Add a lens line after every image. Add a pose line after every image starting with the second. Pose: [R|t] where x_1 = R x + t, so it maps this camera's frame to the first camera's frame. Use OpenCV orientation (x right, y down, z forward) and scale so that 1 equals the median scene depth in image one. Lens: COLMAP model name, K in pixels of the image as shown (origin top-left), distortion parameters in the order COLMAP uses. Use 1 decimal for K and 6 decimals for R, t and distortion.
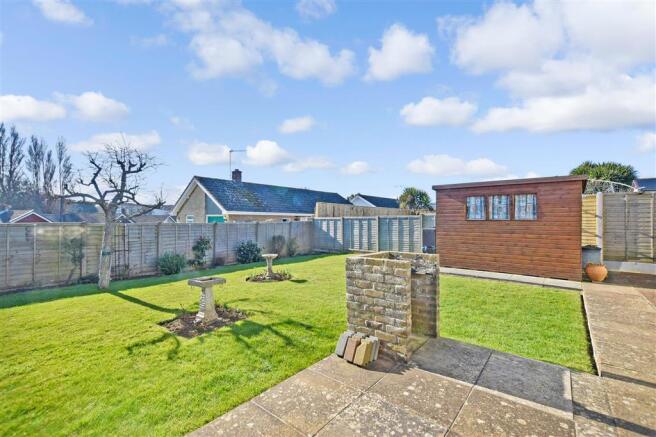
lens RADIAL K [[287.2, 0, 328.0], [0, 287.2, 218.5], [0, 0, 1]] dist [-0.003106, -0.000601]
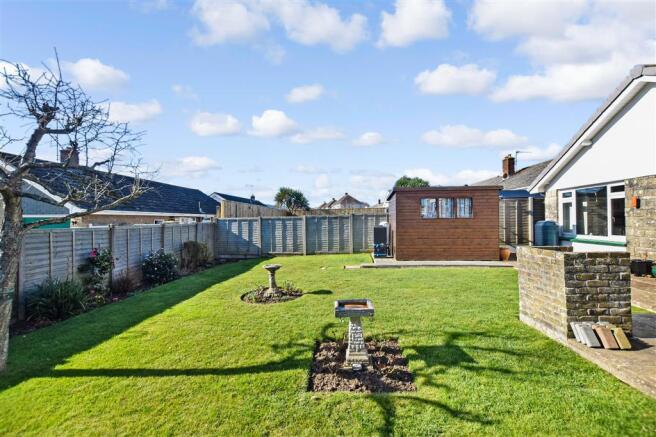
lens RADIAL K [[287.2, 0, 328.0], [0, 287.2, 218.5], [0, 0, 1]] dist [-0.003106, -0.000601]
pose [[0.819599, -0.008540, 0.572873, -0.545078], [0.009437, 0.999954, 0.001405, 0.000035], [-0.572859, 0.004255, 0.819643, 0.284849]]
